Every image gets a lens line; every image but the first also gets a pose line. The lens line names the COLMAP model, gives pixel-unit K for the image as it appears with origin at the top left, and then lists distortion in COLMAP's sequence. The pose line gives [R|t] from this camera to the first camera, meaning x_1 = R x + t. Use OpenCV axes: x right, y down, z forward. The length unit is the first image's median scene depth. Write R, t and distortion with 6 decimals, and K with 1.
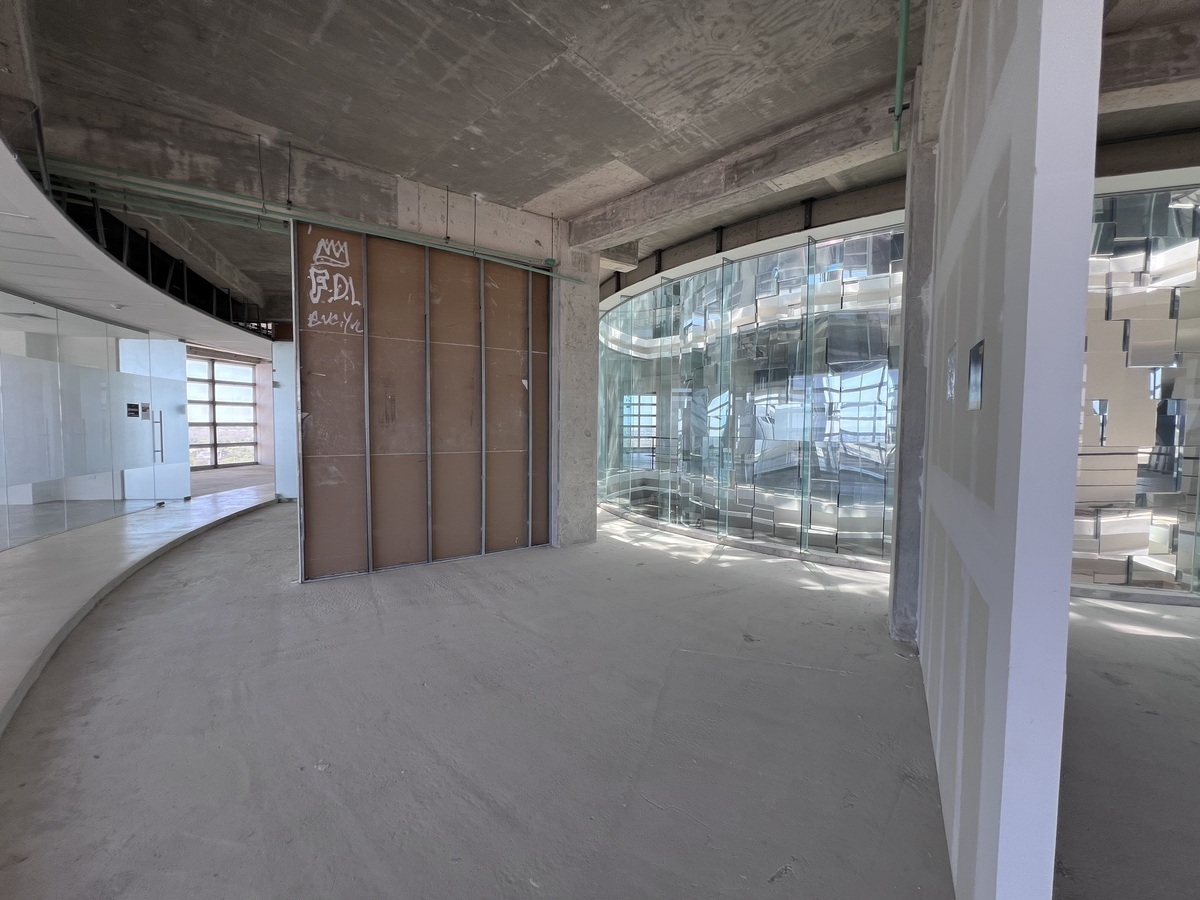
lens RADIAL K [[483.3, 0, 596.3], [0, 483.3, 446.8], [0, 0, 1]] dist [-0.002467, 0.000208]
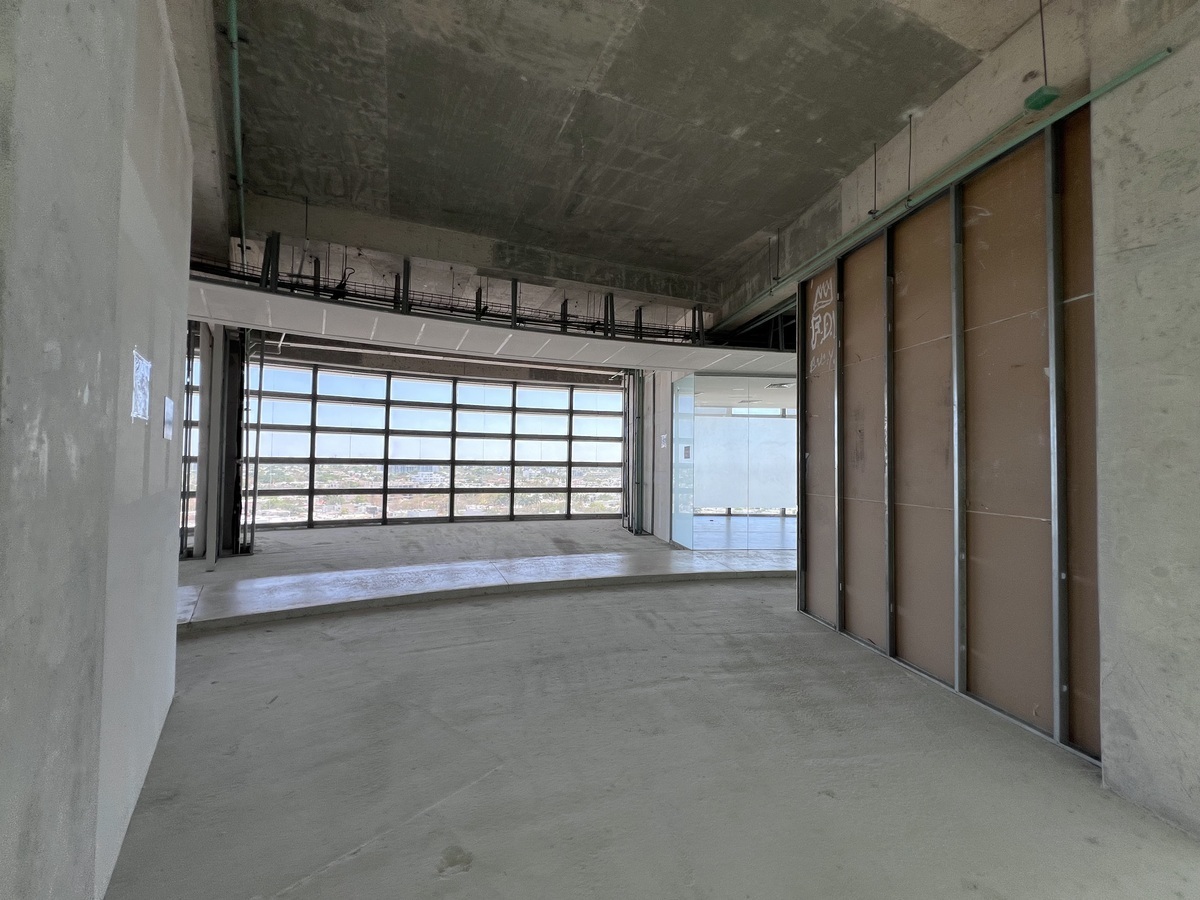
lens RADIAL K [[483.3, 0, 598.0], [0, 483.3, 446.7], [0, 0, 1]] dist [-0.002467, 0.000208]
pose [[-0.401298, -0.044297, -0.914876, 0.567015], [-0.057909, 0.998059, -0.022924, -0.032838], [0.914115, 0.043780, -0.403084, 1.003085]]
